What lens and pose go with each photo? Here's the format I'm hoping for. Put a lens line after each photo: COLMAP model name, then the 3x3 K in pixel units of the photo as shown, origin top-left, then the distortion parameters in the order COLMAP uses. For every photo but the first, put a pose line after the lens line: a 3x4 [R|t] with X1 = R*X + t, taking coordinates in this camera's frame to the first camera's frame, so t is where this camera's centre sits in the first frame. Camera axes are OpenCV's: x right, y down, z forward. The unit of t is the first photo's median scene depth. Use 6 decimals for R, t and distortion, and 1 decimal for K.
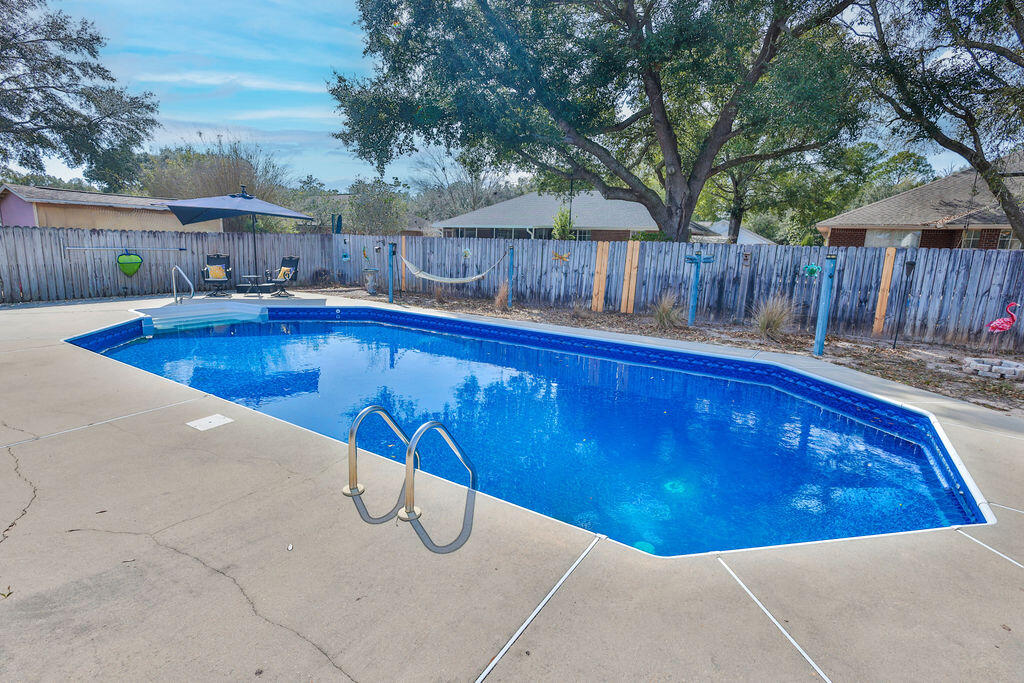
lens RADIAL K [[501.0, 0, 508.7], [0, 501.0, 344.2], [0, 0, 1]] dist [0.001083, 0.000509]
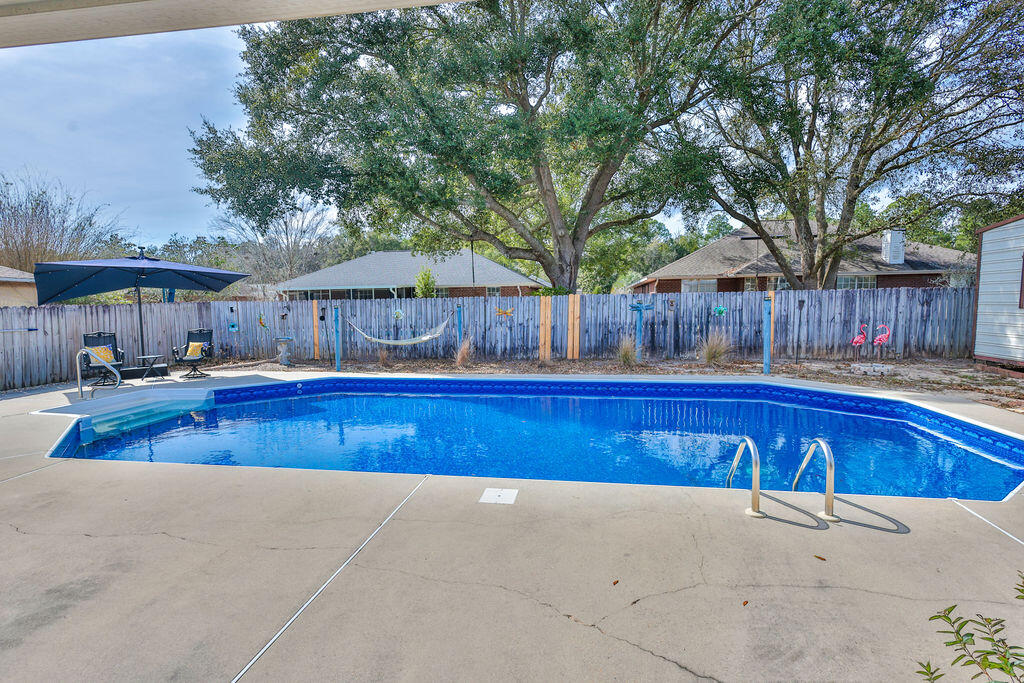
lens RADIAL K [[506.8, 0, 512.0], [0, 506.8, 341.5], [0, 0, 1]] dist [0.002443, 0.000275]
pose [[0.914757, -0.076035, 0.396785, -0.305446], [0.122624, 0.988052, -0.093361, -0.012177], [-0.384945, 0.134058, 0.913152, 0.030824]]
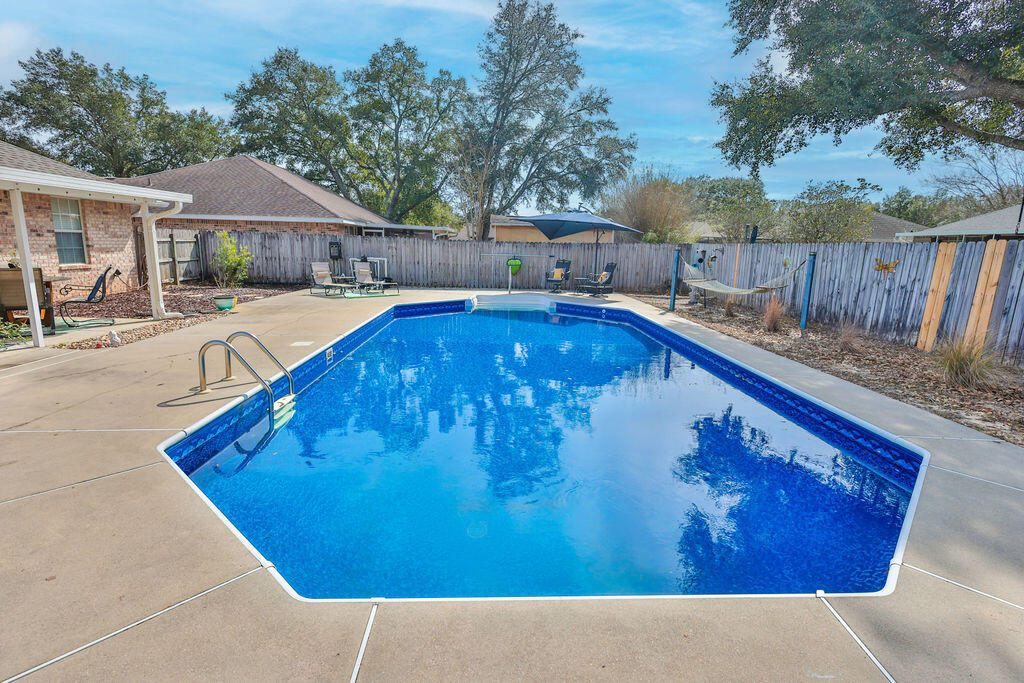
lens RADIAL K [[510.9, 0, 516.7], [0, 510.9, 346.4], [0, 0, 1]] dist [-0.000909, 0.001237]
pose [[0.575557, 0.142019, -0.805335, 0.390473], [-0.170633, 0.983984, 0.051575, -0.015002], [0.799762, 0.107732, 0.590572, 0.186500]]
